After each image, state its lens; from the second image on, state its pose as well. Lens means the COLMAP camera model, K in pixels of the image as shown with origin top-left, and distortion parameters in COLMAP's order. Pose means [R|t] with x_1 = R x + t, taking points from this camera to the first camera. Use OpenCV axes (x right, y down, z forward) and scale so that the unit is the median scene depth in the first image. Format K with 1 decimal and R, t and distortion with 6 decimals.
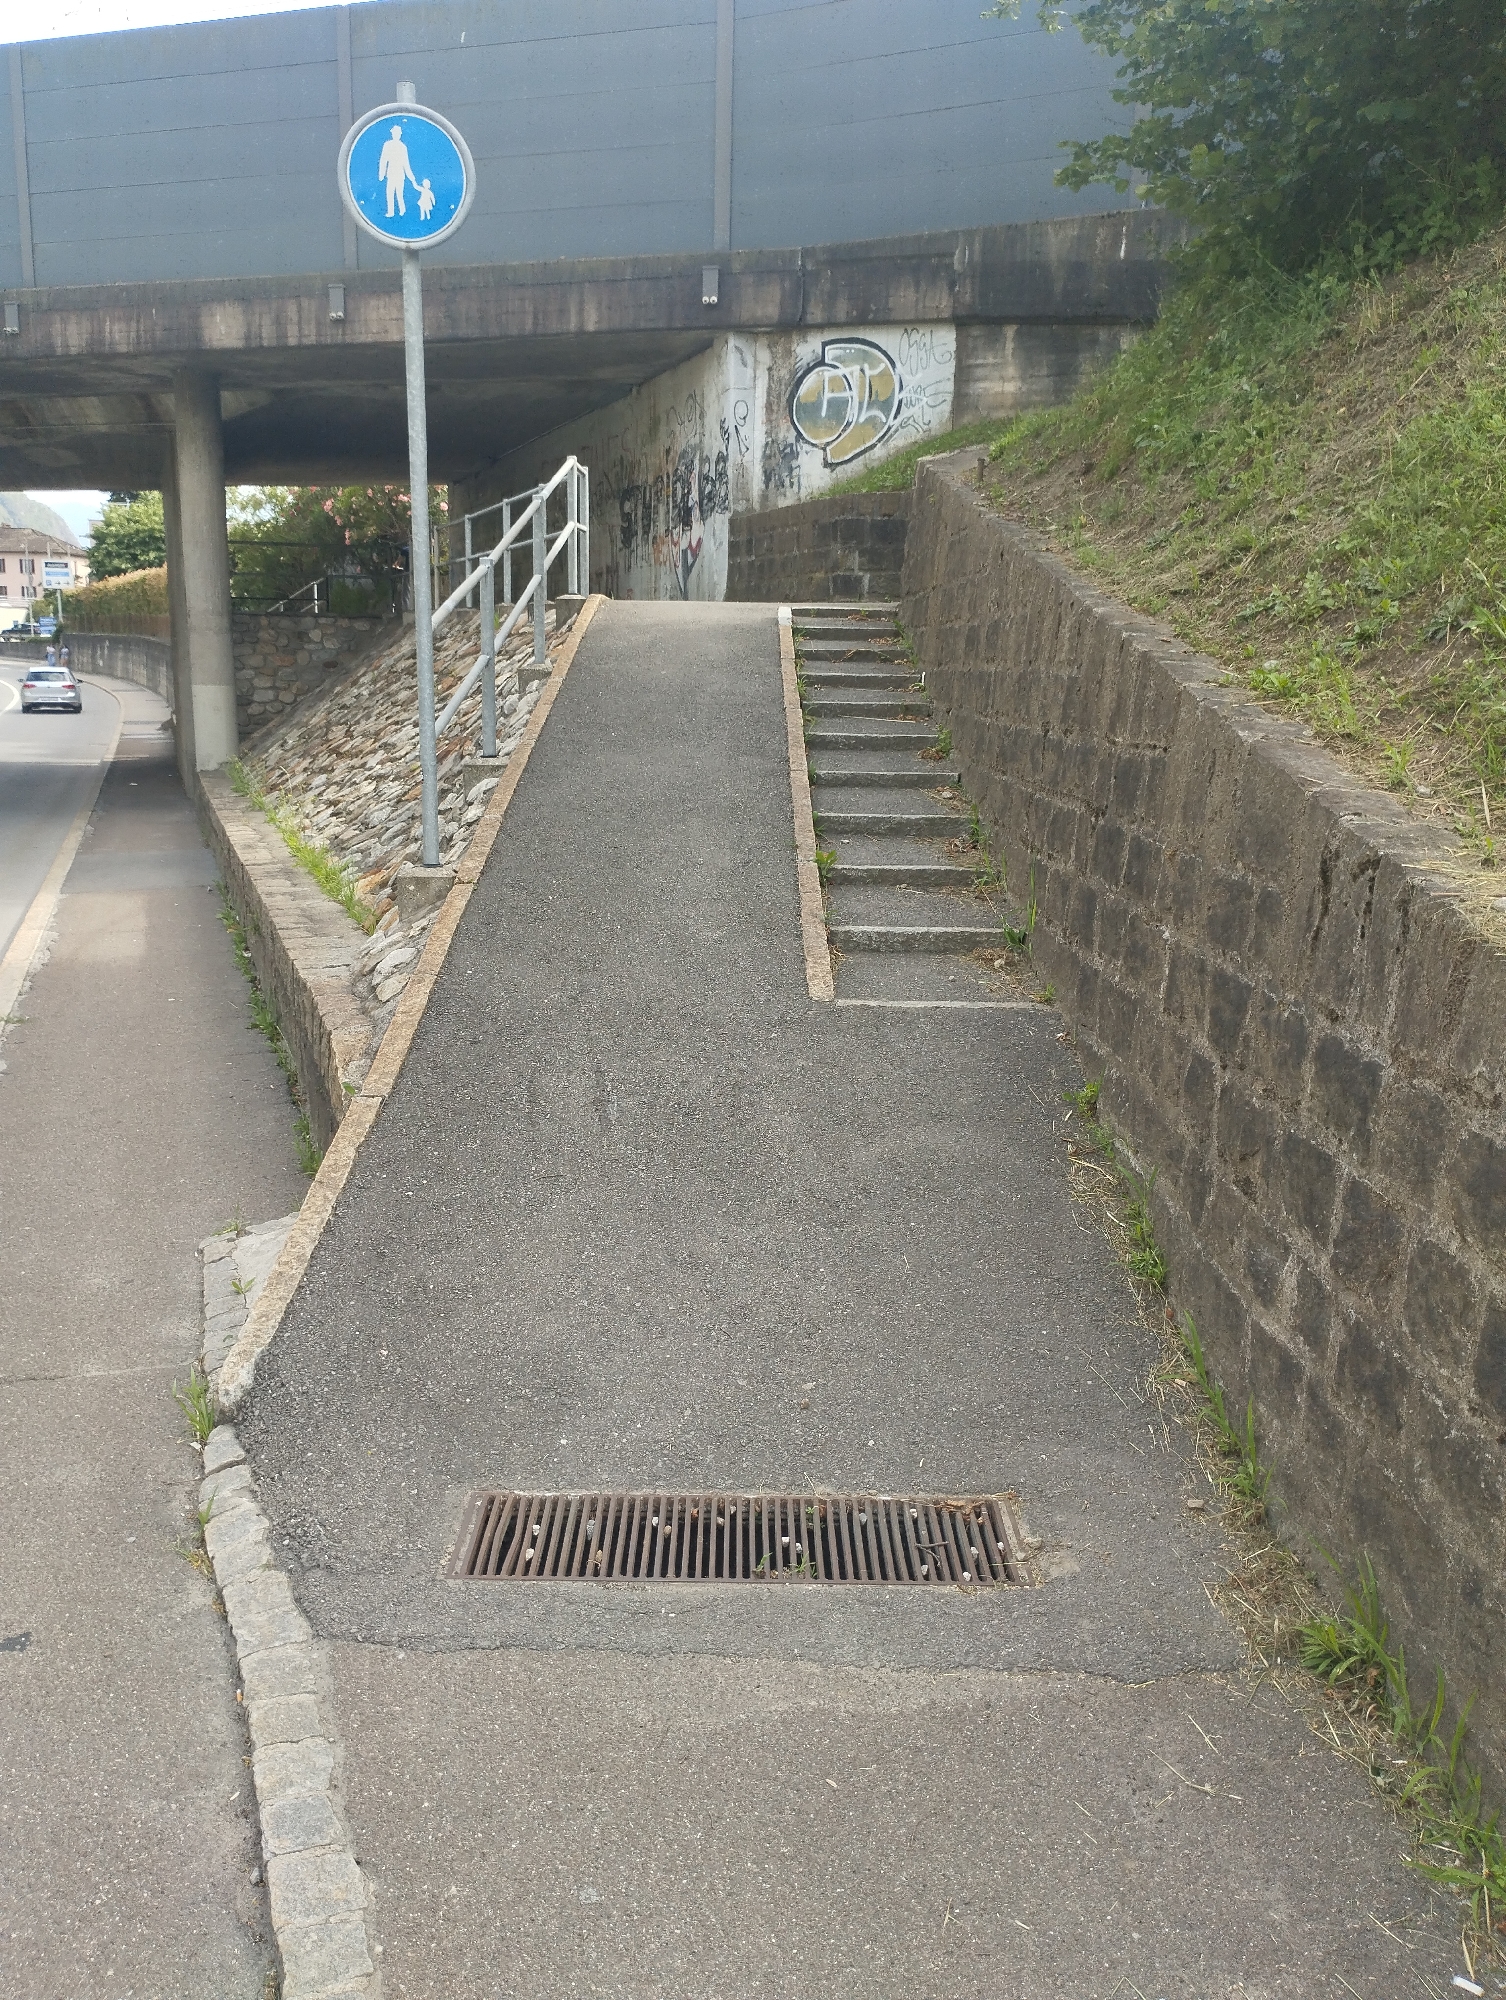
lens RADIAL K [[1652.8, 0, 747.4], [0, 1652.8, 1008.3], [0, 0, 1]] dist [0.107054, -0.121408]
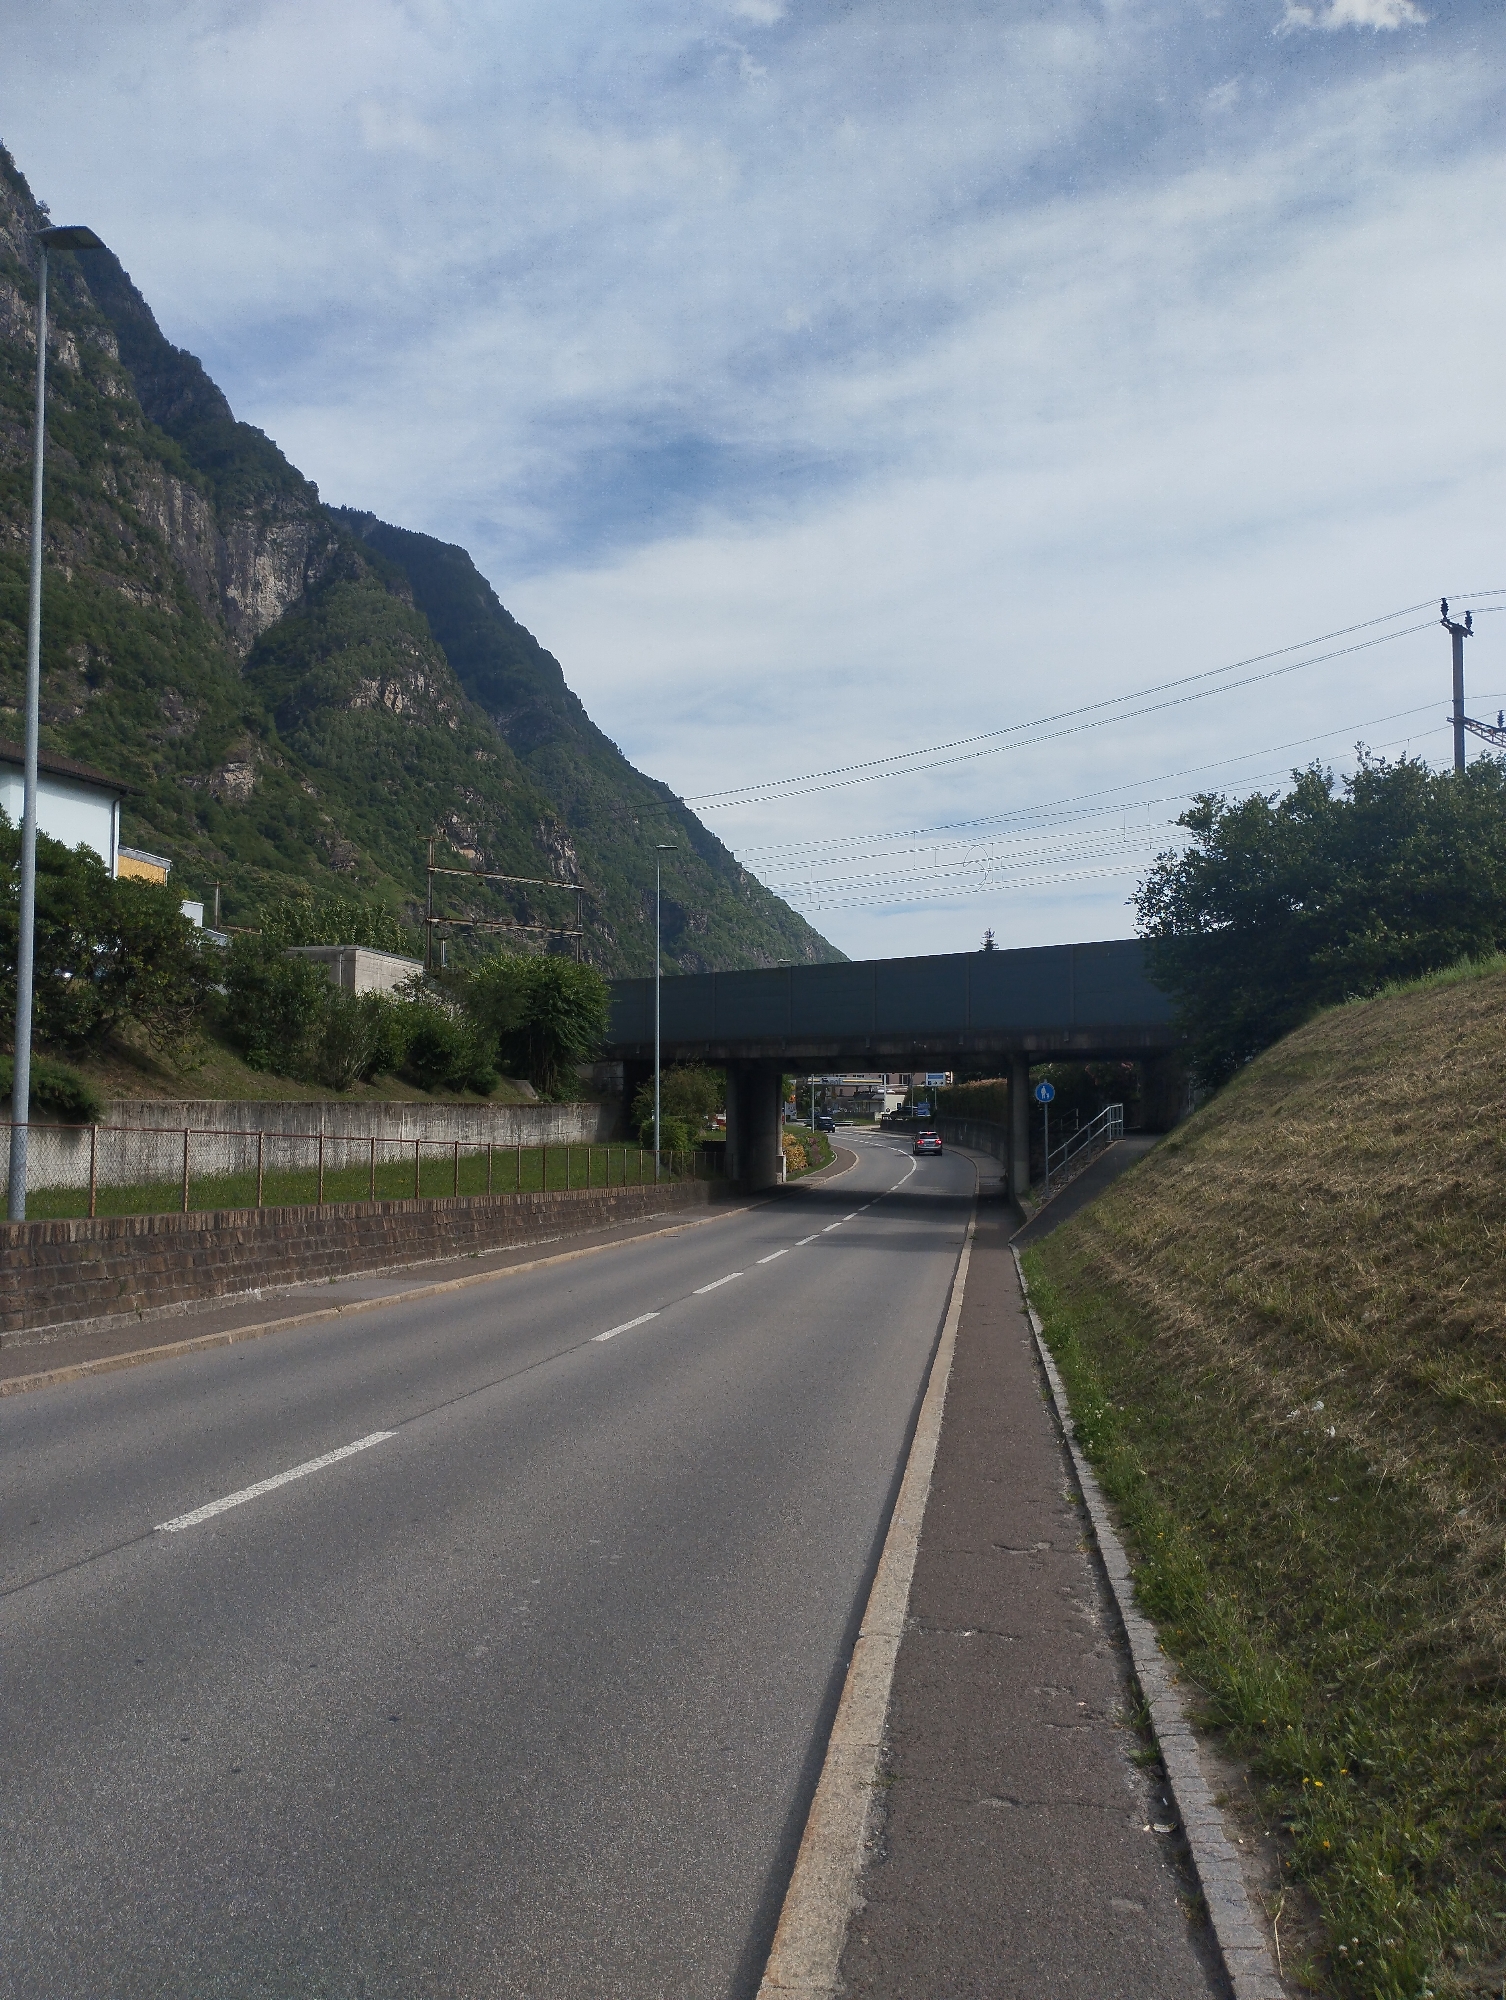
lens RADIAL K [[1658.8, 0, 753.0], [0, 1658.8, 1000.0], [0, 0, 1]] dist [0.099204, -0.122545]
pose [[0.888984, -0.042367, -0.455974, 0.396920], [-0.084118, 0.963661, -0.253539, 0.203633], [0.450146, 0.263747, 0.853115, -1.161361]]
